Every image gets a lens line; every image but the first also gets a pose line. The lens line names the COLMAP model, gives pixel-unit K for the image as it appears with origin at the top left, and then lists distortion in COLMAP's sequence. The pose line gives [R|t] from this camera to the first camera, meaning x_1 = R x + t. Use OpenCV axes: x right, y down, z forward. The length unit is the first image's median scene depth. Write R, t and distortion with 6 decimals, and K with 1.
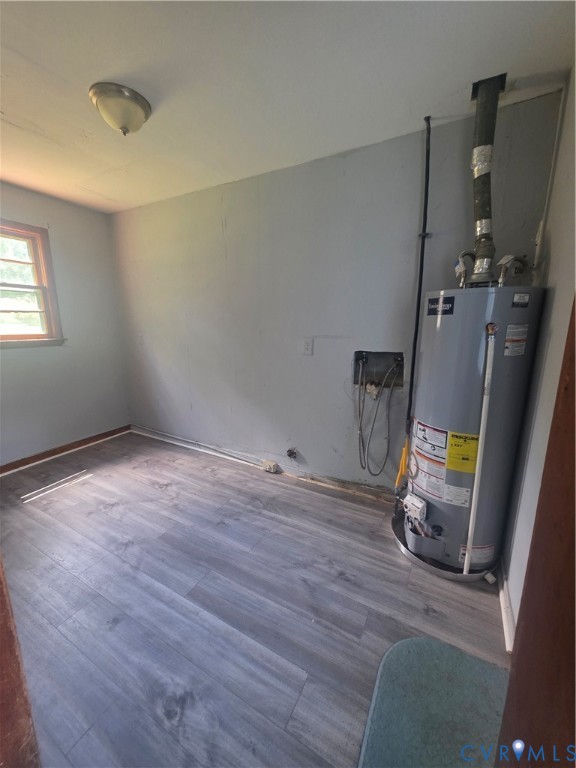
lens RADIAL K [[305.2, 0, 290.4], [0, 305.2, 381.7], [0, 0, 1]] dist [-0.000005, -0.000080]
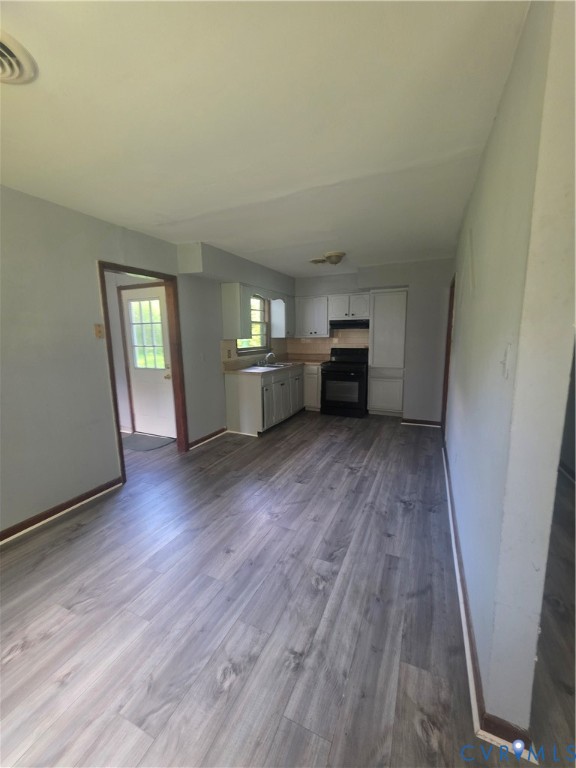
lens RADIAL K [[305.2, 0, 290.7], [0, 305.2, 383.0], [0, 0, 1]] dist [-0.000005, -0.000080]
pose [[-0.071654, -0.156432, 0.985086, -1.378210], [0.215136, 0.961954, 0.168407, -0.251126], [-0.973952, 0.223994, -0.035274, 1.061499]]
